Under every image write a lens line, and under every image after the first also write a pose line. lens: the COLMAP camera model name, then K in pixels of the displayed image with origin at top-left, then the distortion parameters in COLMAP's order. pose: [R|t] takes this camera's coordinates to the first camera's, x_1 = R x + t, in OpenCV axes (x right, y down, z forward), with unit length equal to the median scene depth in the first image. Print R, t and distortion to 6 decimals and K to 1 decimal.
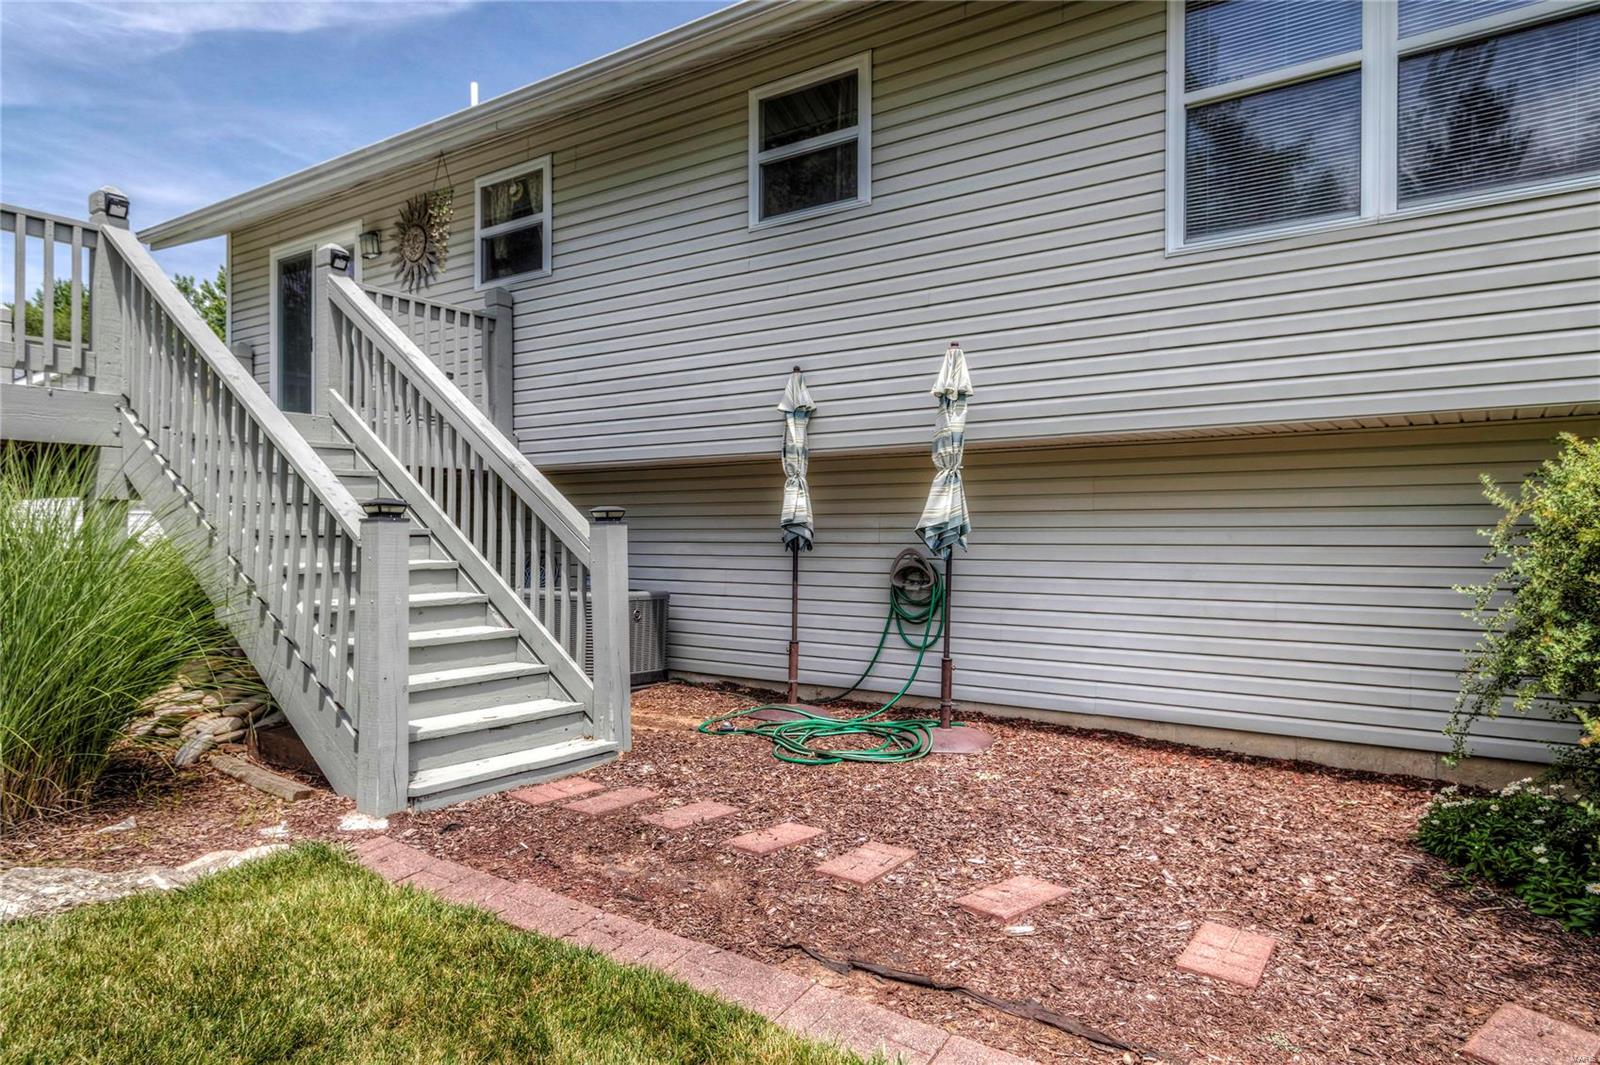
lens RADIAL K [[1003.5, 0, 796.1], [0, 1003.5, 532.2], [0, 0, 1]] dist [0.015475, 0.016452]
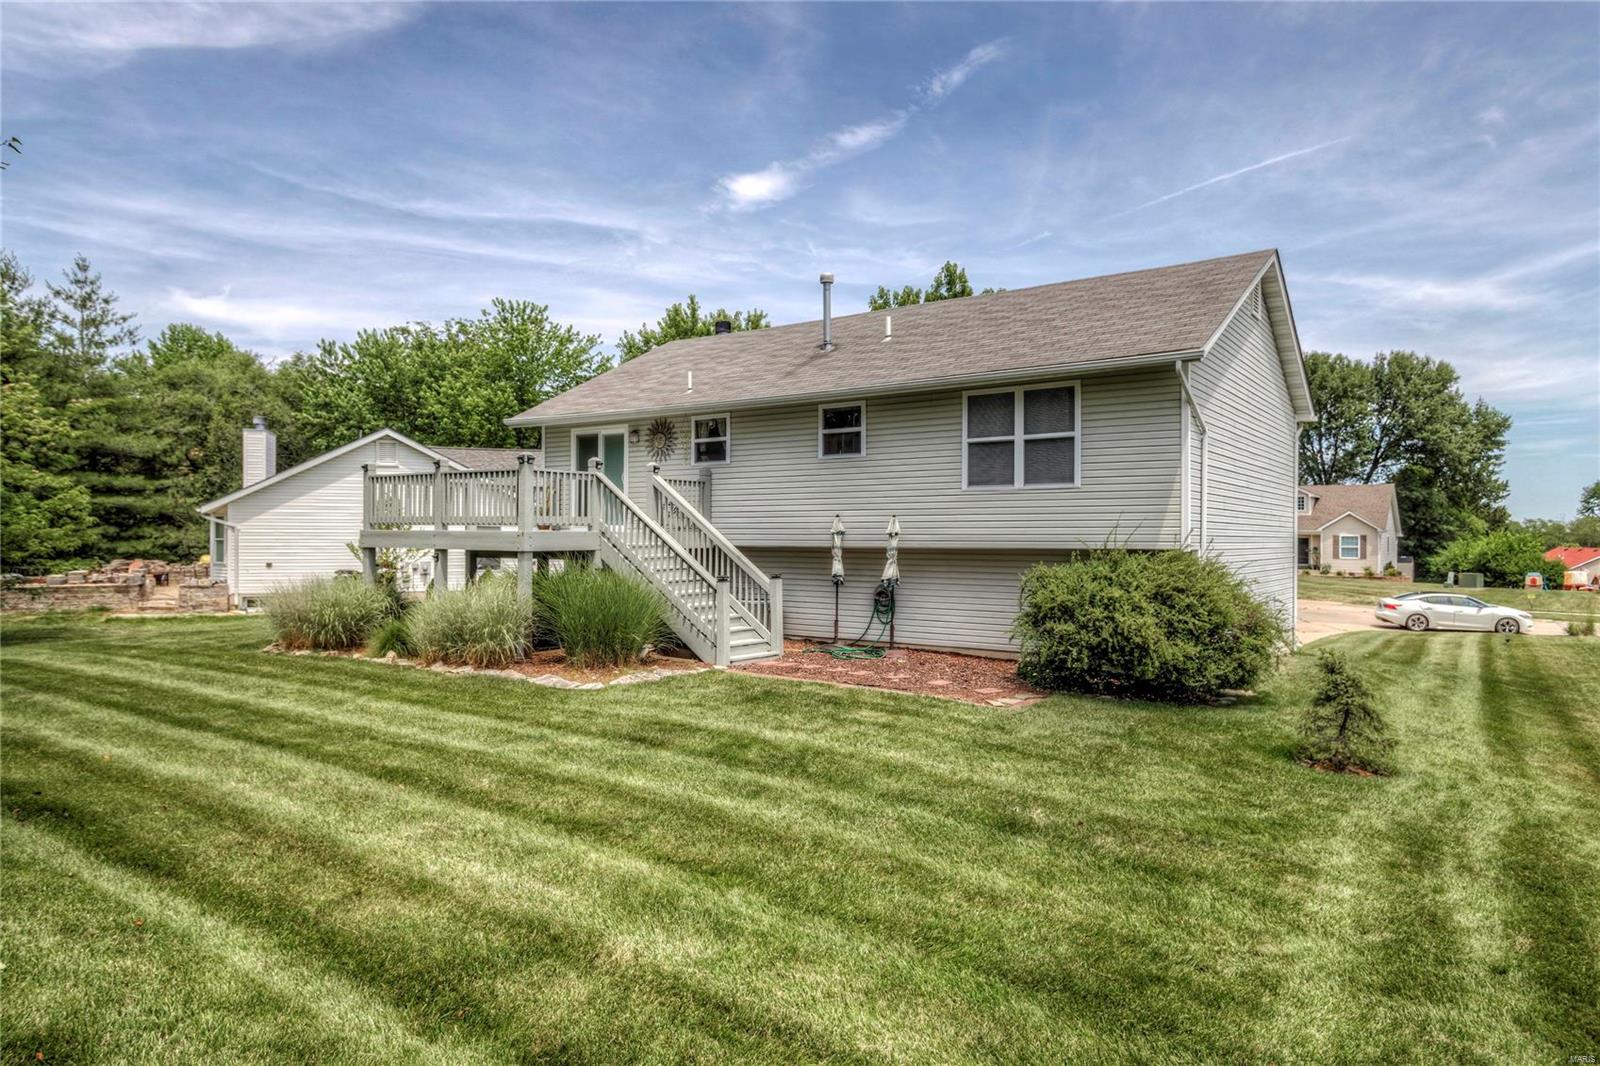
lens RADIAL K [[1003.5, 0, 831.0], [0, 1003.5, 516.1], [0, 0, 1]] dist [0.015475, 0.016452]
pose [[0.999691, 0.001857, 0.024772, -0.079378], [-0.001518, 0.999905, -0.013701, -0.123002], [-0.024795, 0.013659, 0.999599, -1.573825]]
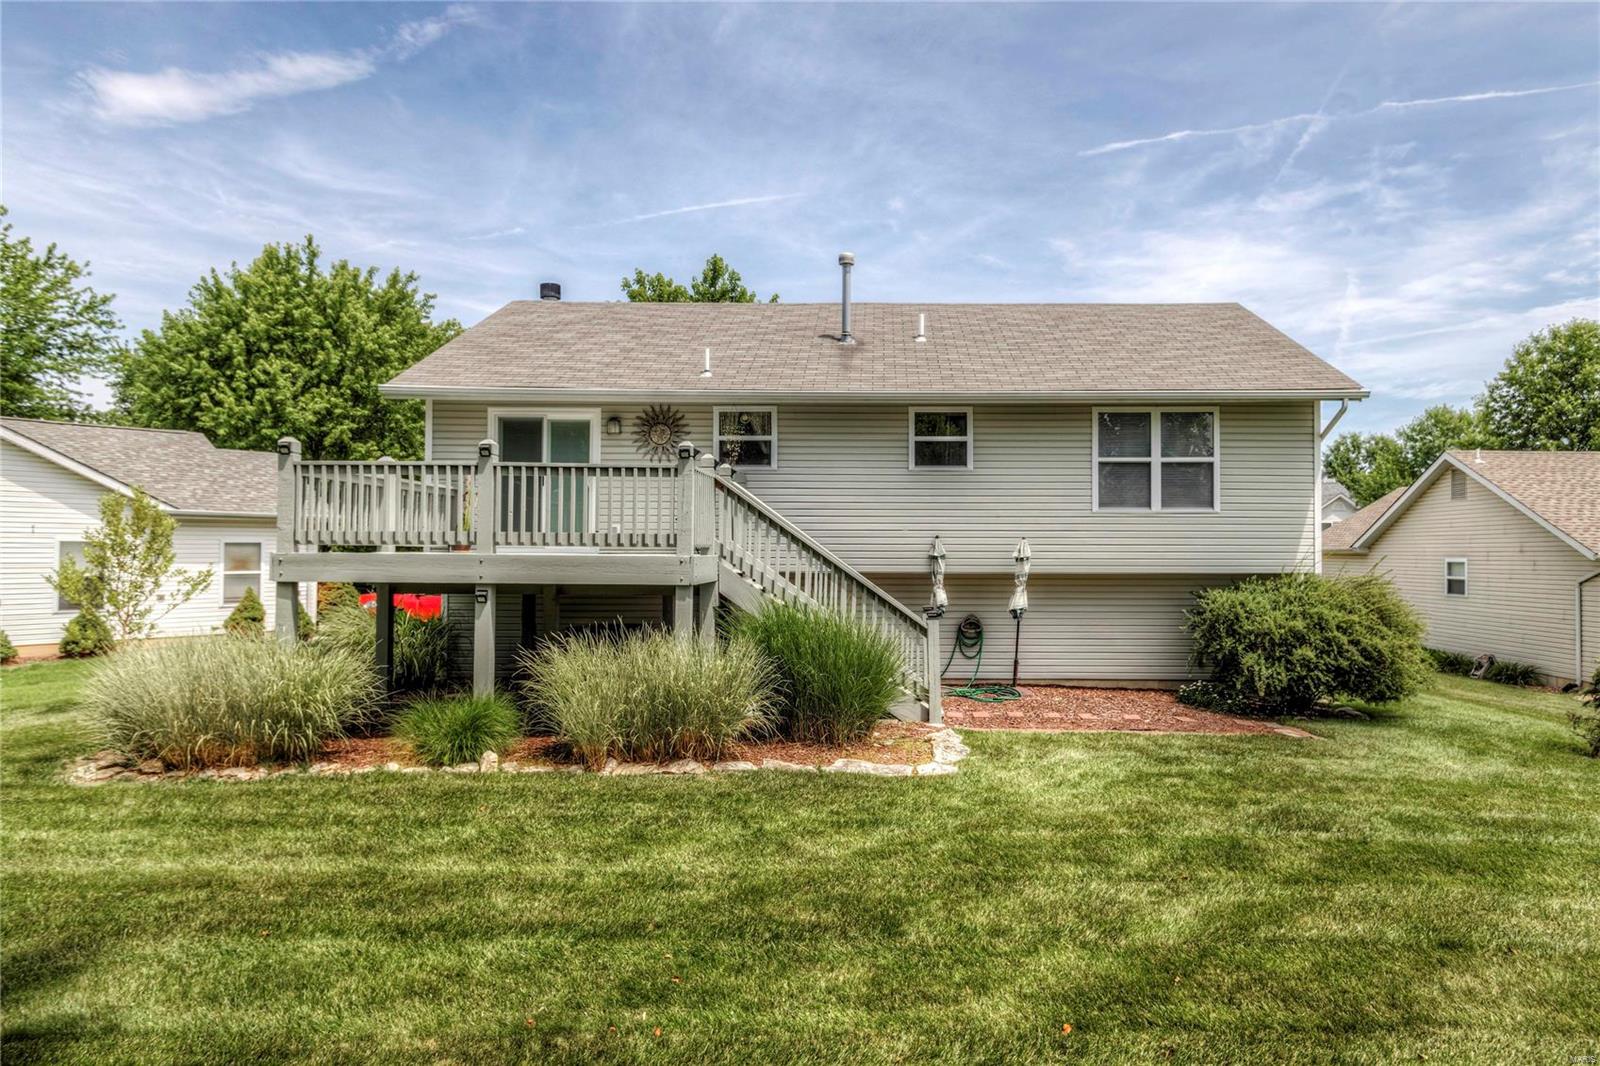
lens RADIAL K [[1003.5, 0, 803.8], [0, 1003.5, 539.2], [0, 0, 1]] dist [0.015475, 0.016452]
pose [[0.805095, 0.009371, 0.593071, -1.552841], [-0.007160, 0.999956, -0.006081, -0.138272], [-0.593102, 0.000649, 0.805127, -0.630379]]
